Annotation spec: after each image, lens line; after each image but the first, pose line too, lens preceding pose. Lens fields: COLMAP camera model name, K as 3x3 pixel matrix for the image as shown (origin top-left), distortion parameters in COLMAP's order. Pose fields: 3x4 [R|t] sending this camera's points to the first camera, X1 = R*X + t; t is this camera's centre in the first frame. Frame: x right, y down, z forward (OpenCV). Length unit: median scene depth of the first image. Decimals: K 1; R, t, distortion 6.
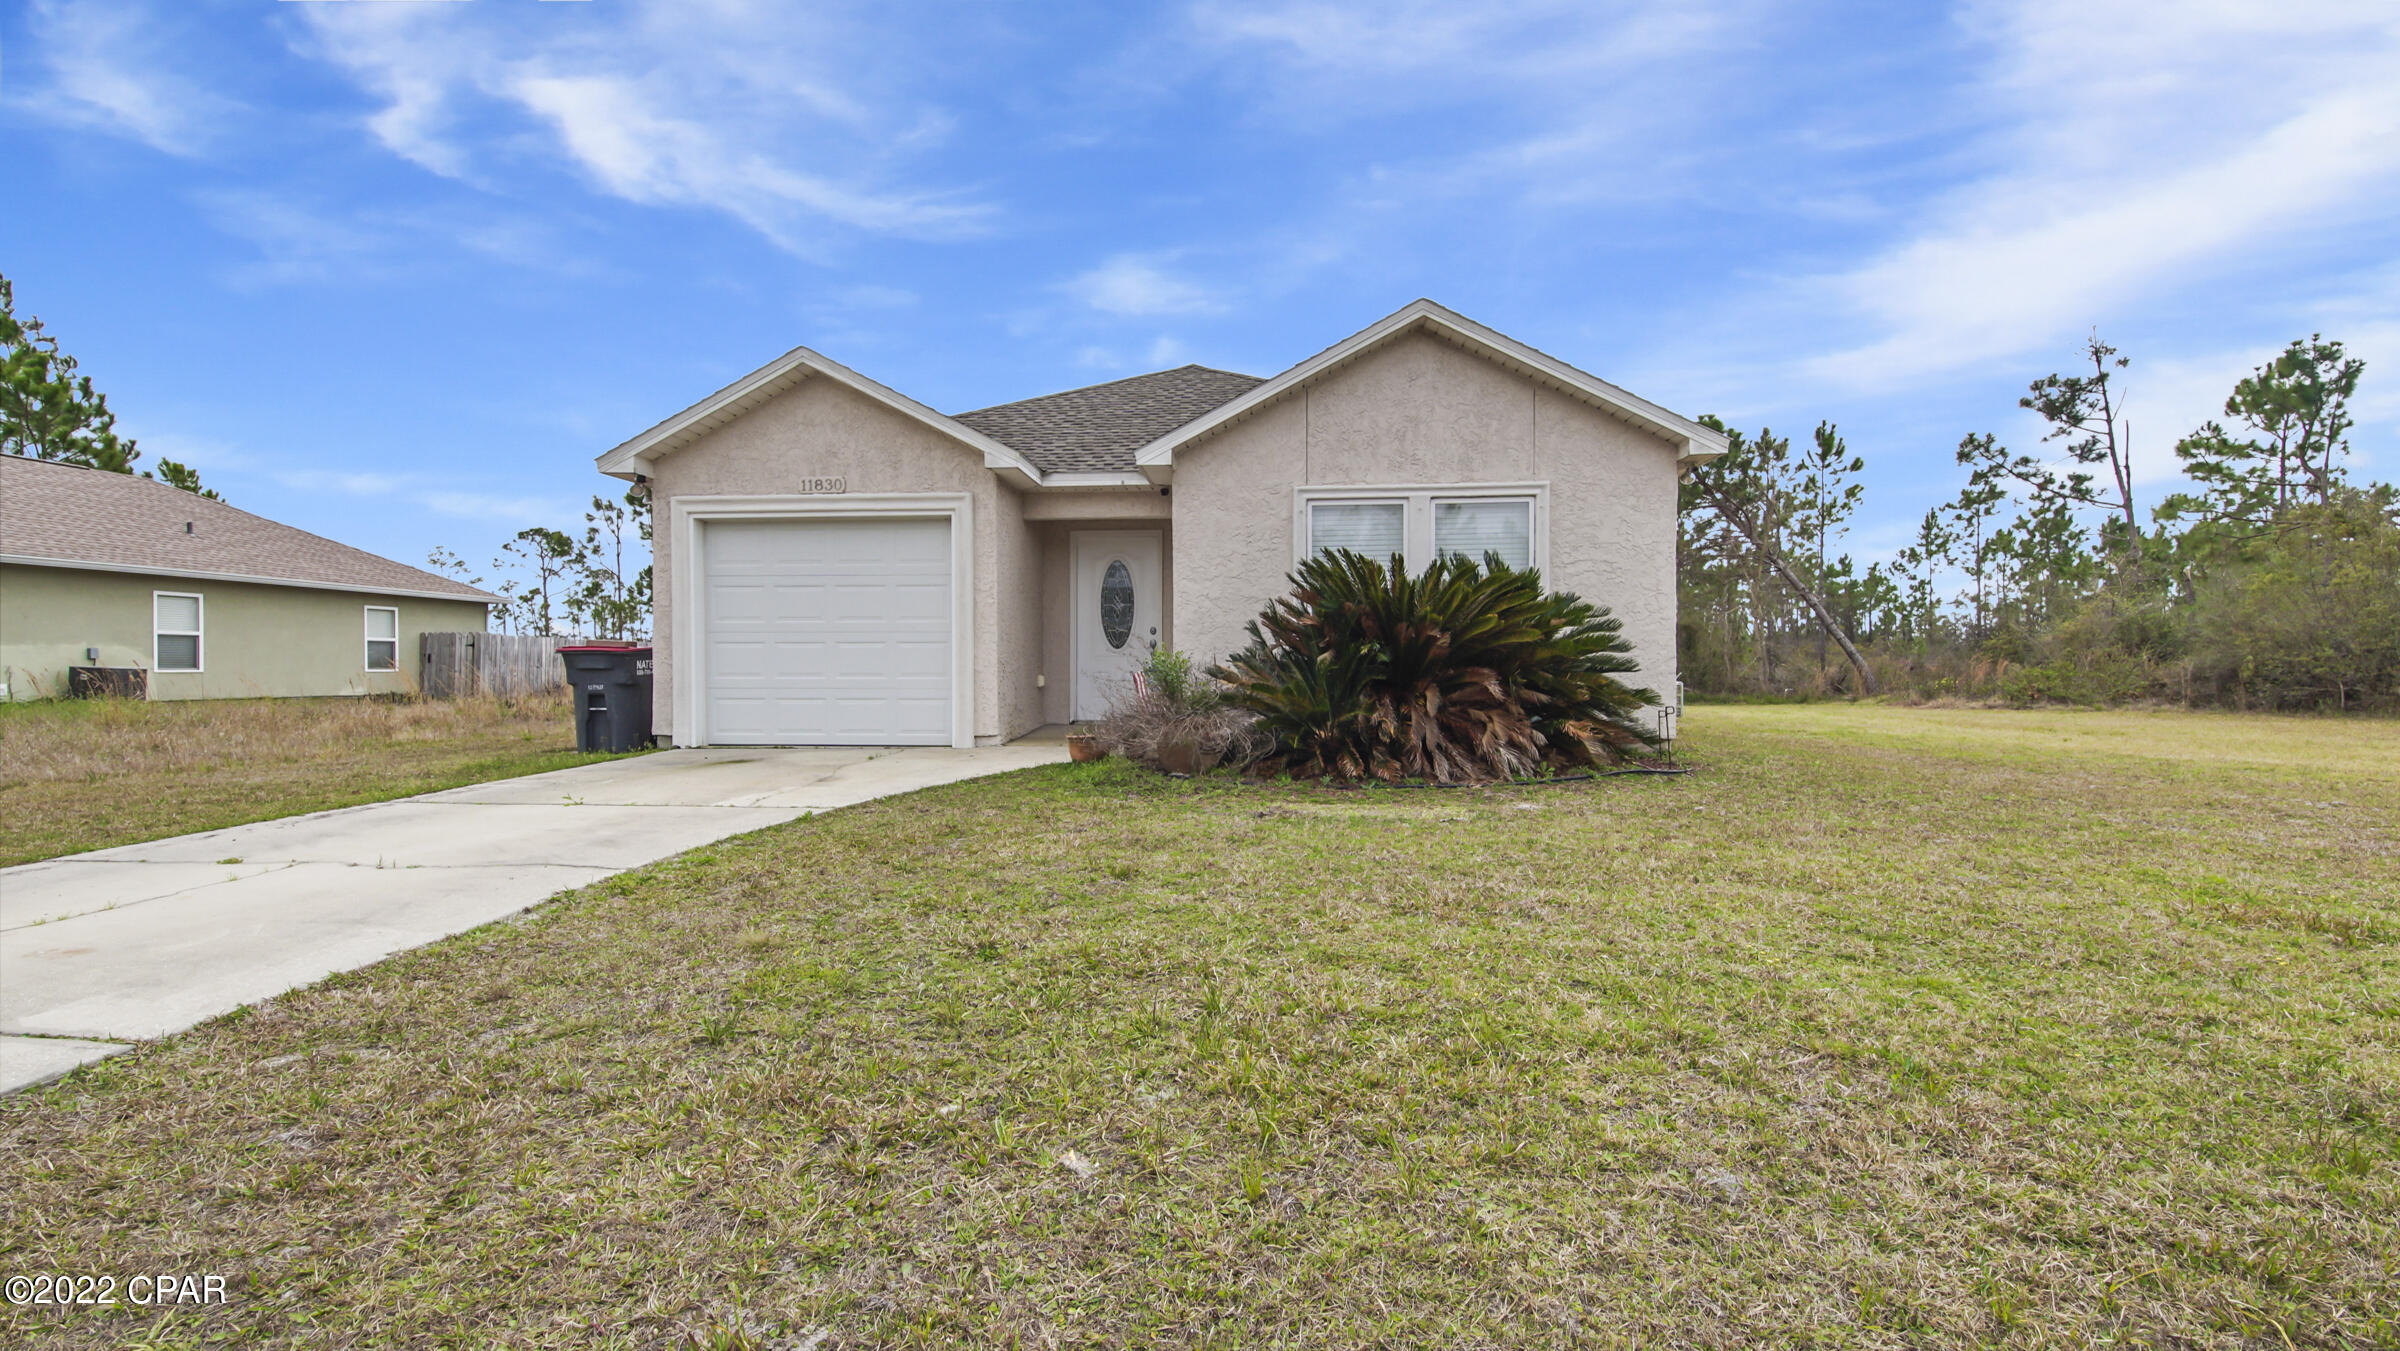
lens RADIAL K [[1070.4, 0, 1200.0], [0, 1070.4, 675.5], [0, 0, 1]] dist [0.037026, -0.023925]
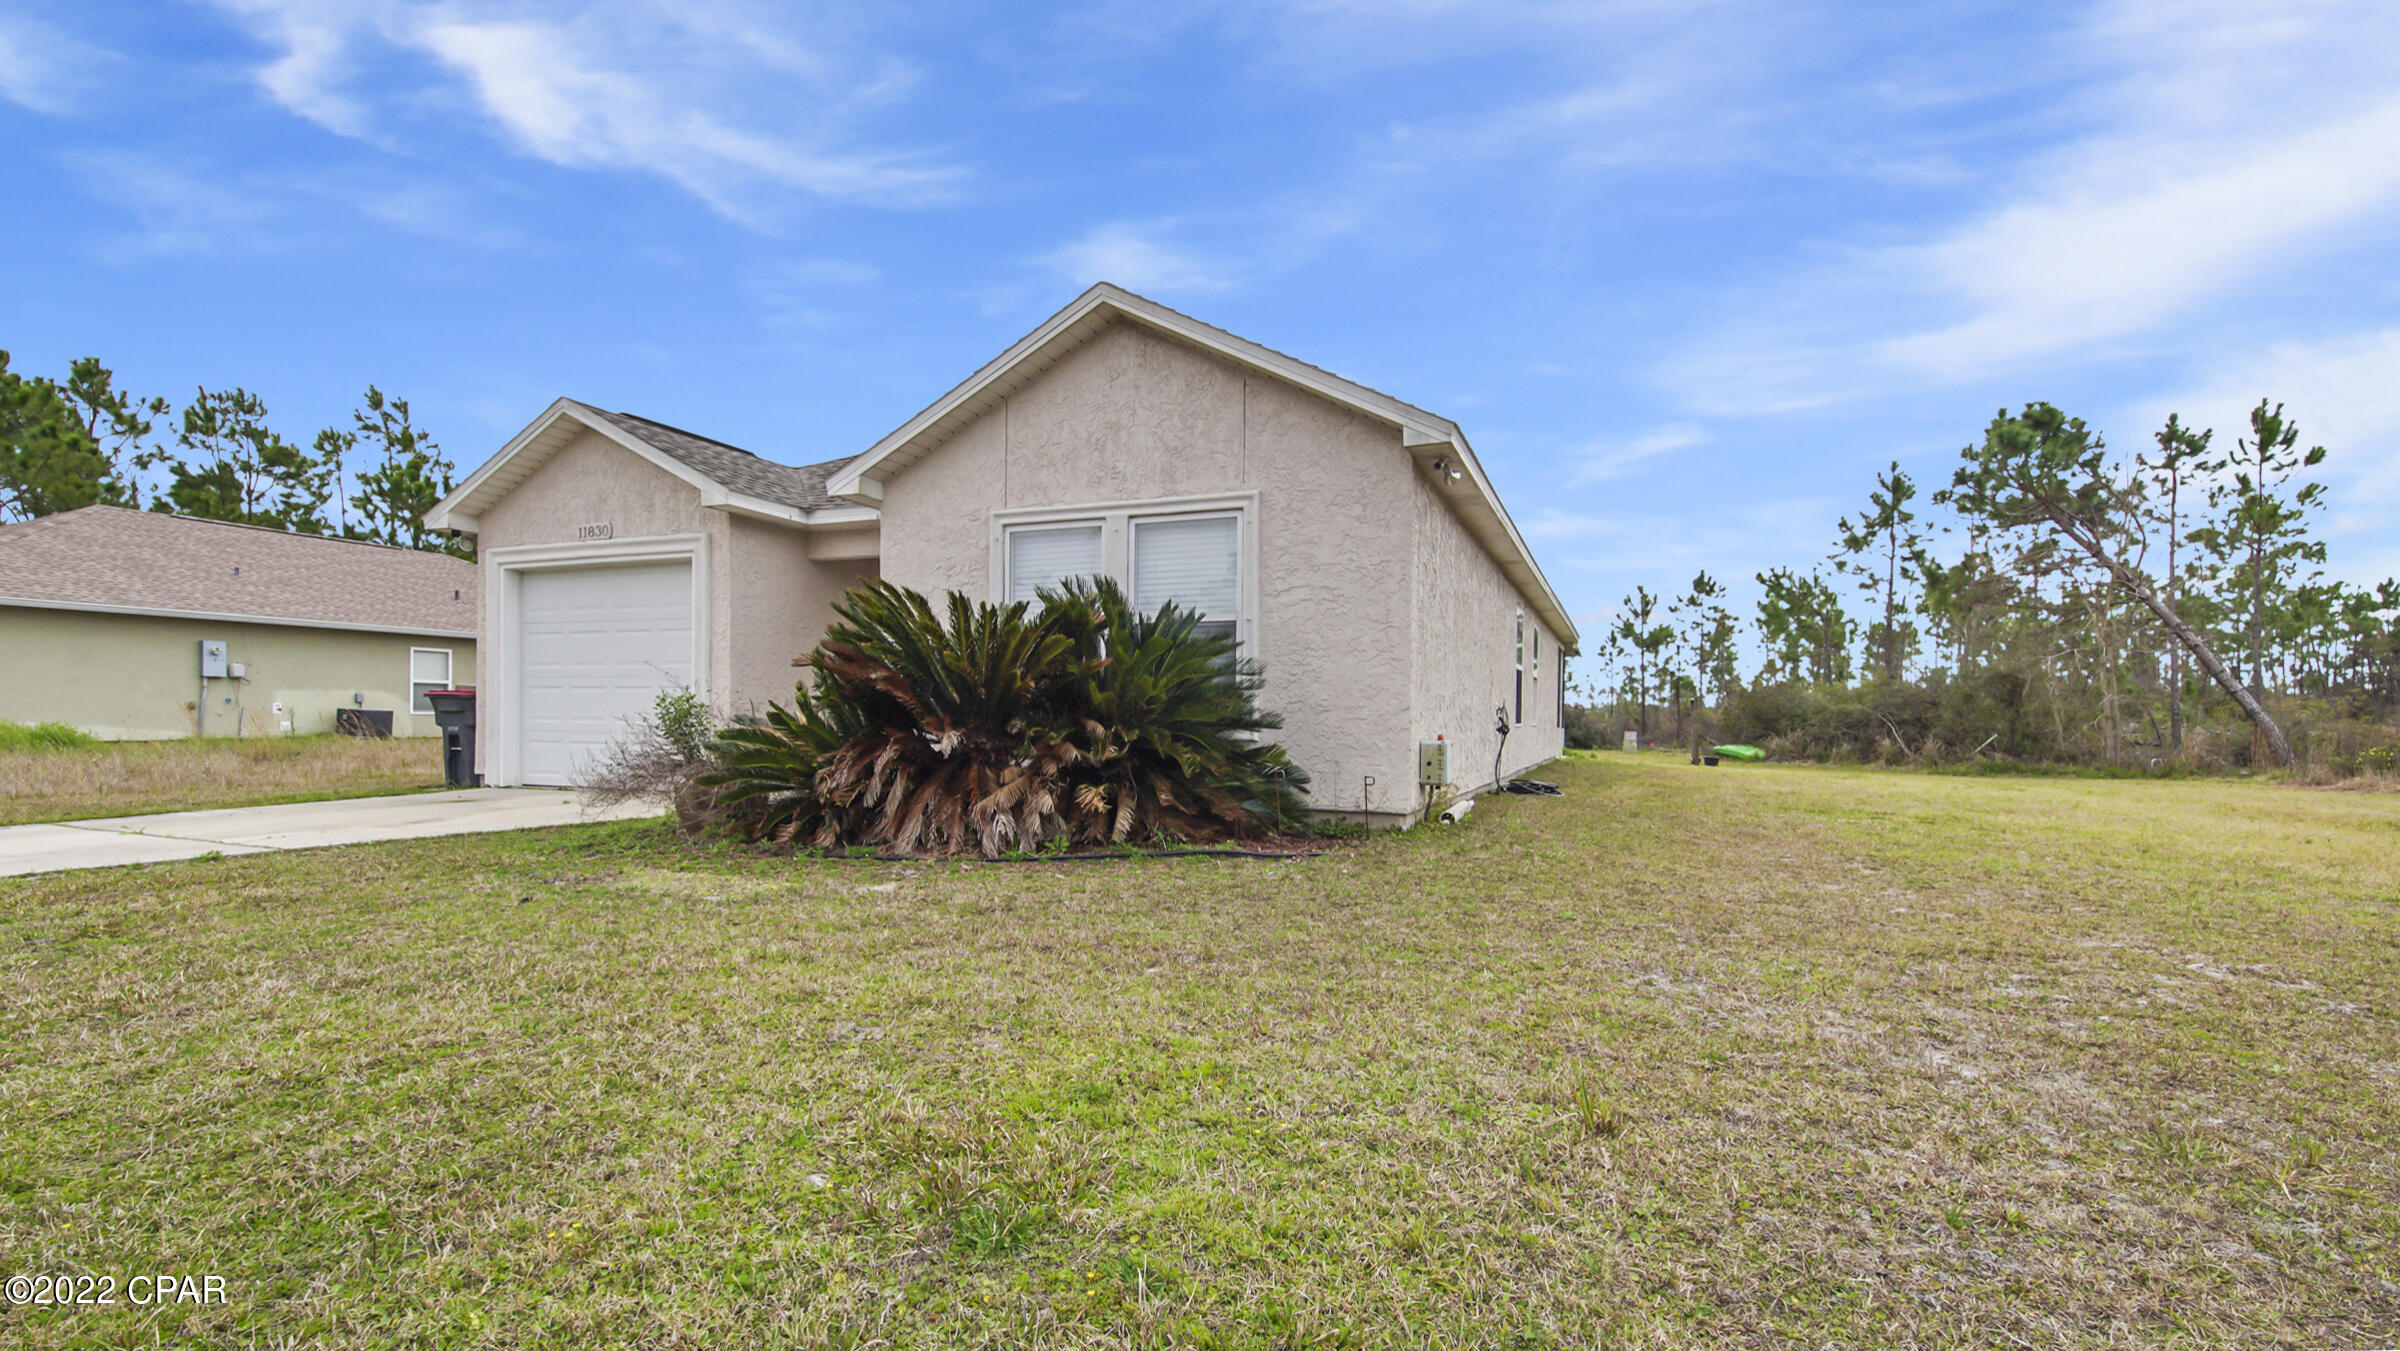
lens RADIAL K [[1086.4, 0, 1182.4], [0, 1086.4, 728.9], [0, 0, 1]] dist [0.028688, 0.000030]
pose [[0.950962, 0.013910, -0.308993, 0.498612], [-0.014093, 0.999899, 0.001641, -0.000656], [0.308985, 0.002794, 0.951063, 0.189508]]
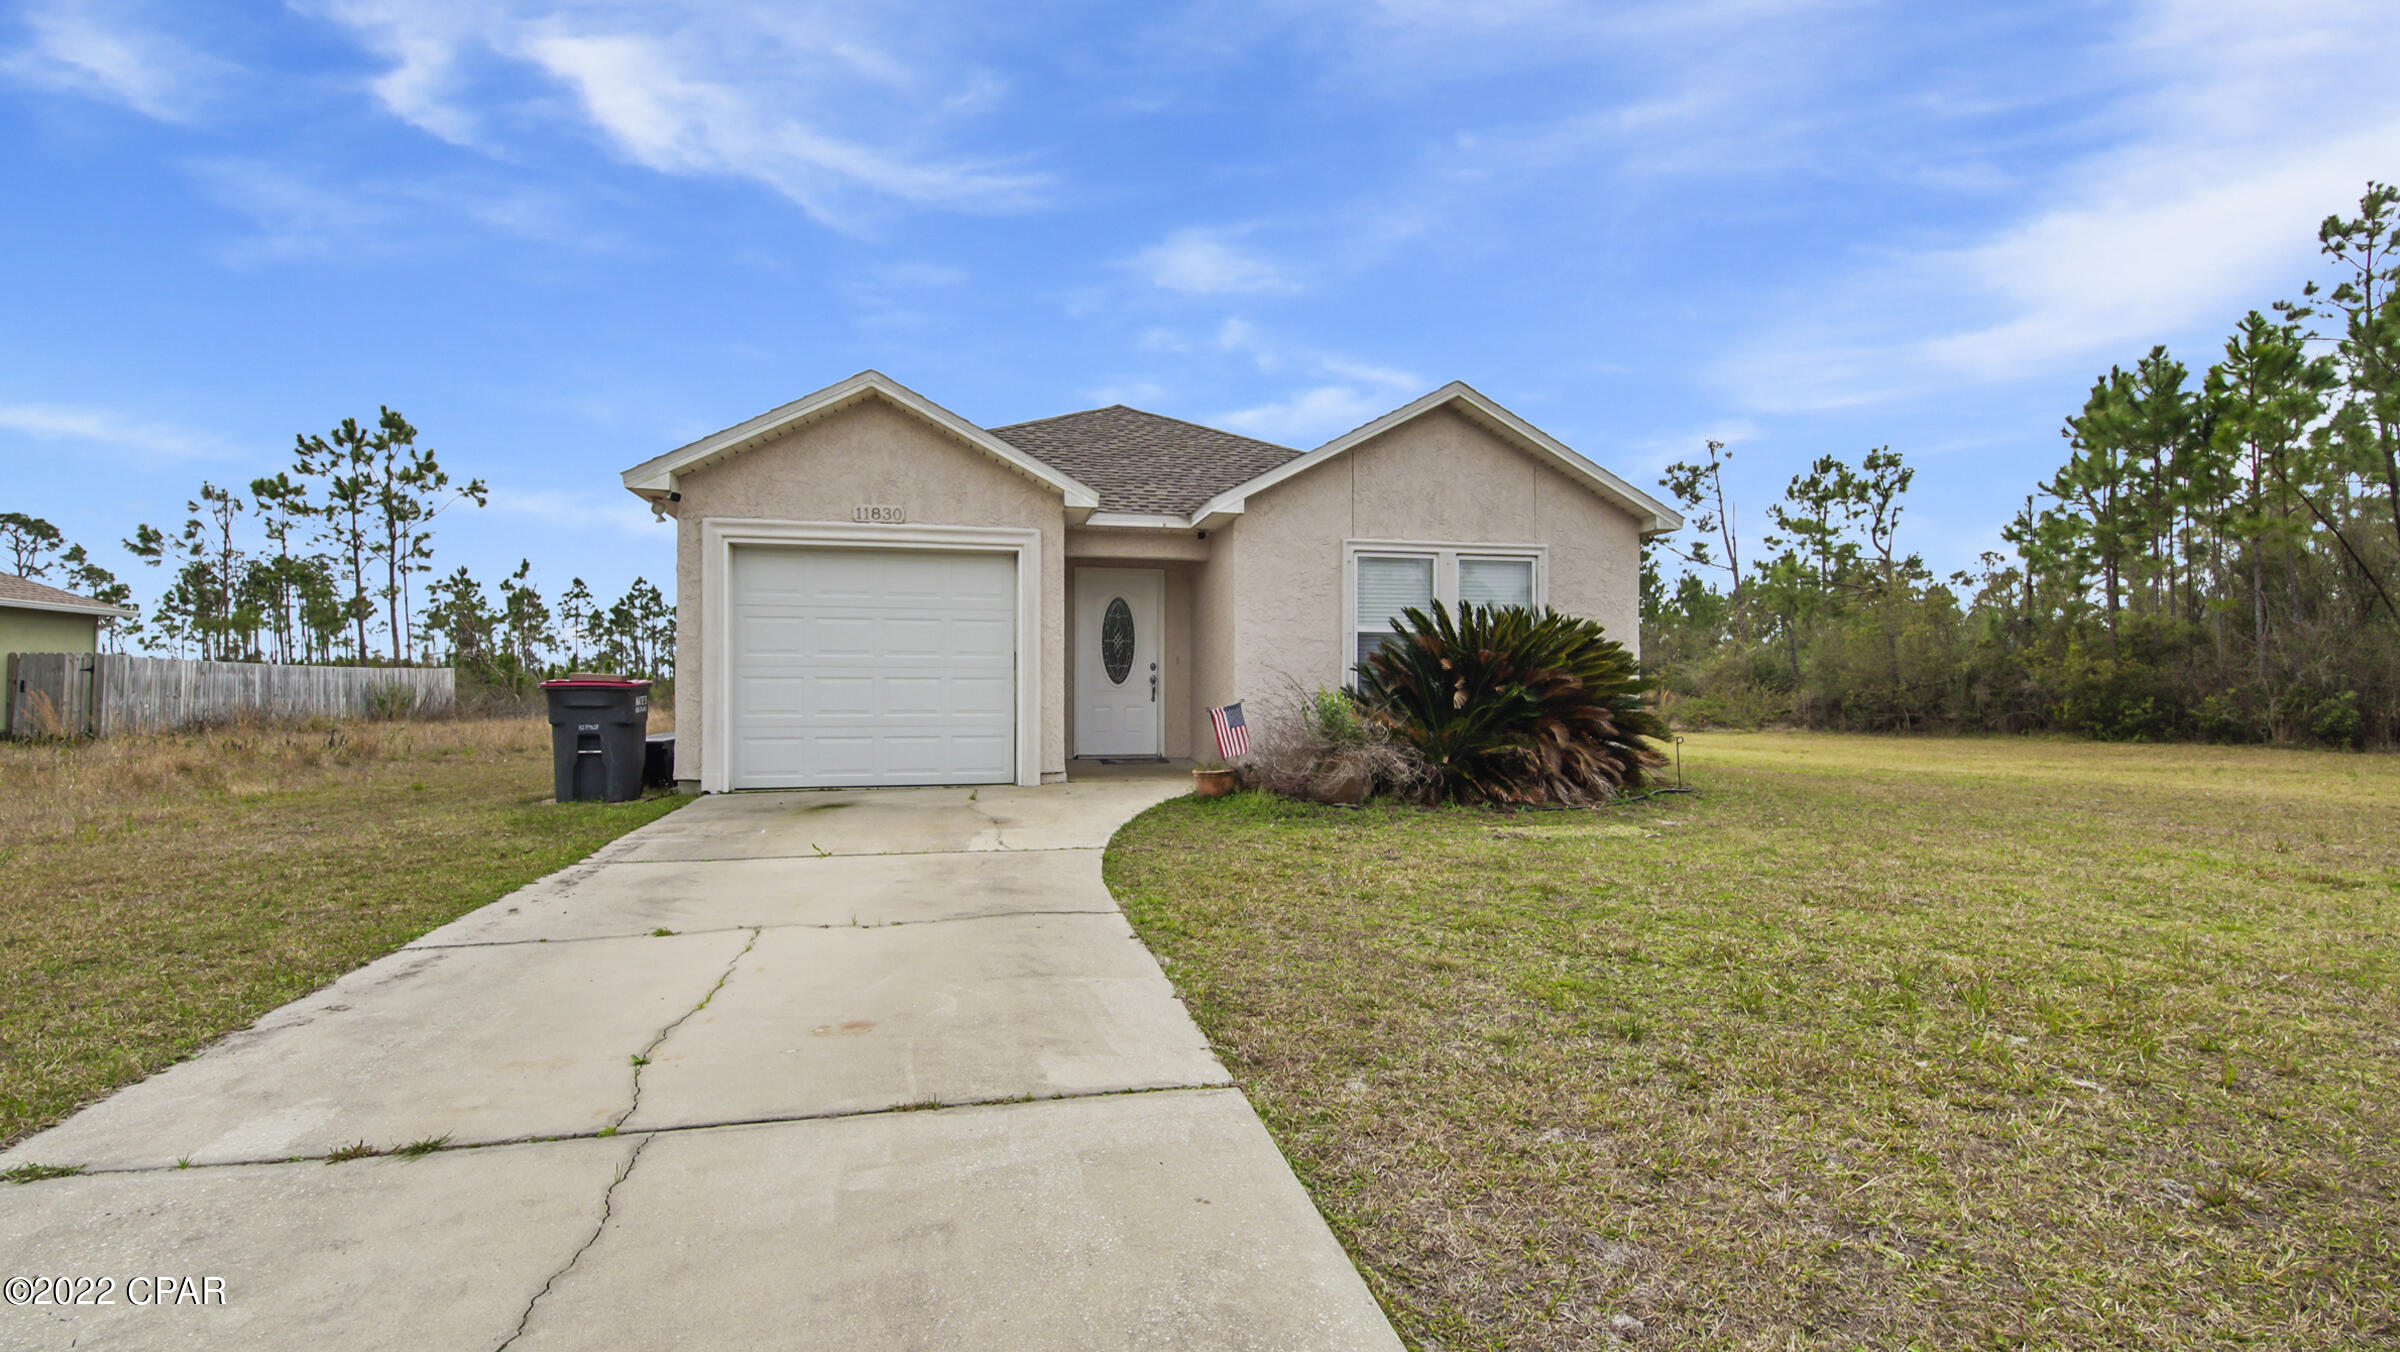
lens RADIAL K [[1070.4, 0, 1200.0], [0, 1070.4, 676.0], [0, 0, 1]] dist [0.037026, -0.023925]
pose [[0.952034, 0.006402, 0.305925, -0.371963], [0.001018, 0.999709, -0.024089, -0.009201], [-0.305990, 0.023245, 0.951751, 0.004717]]
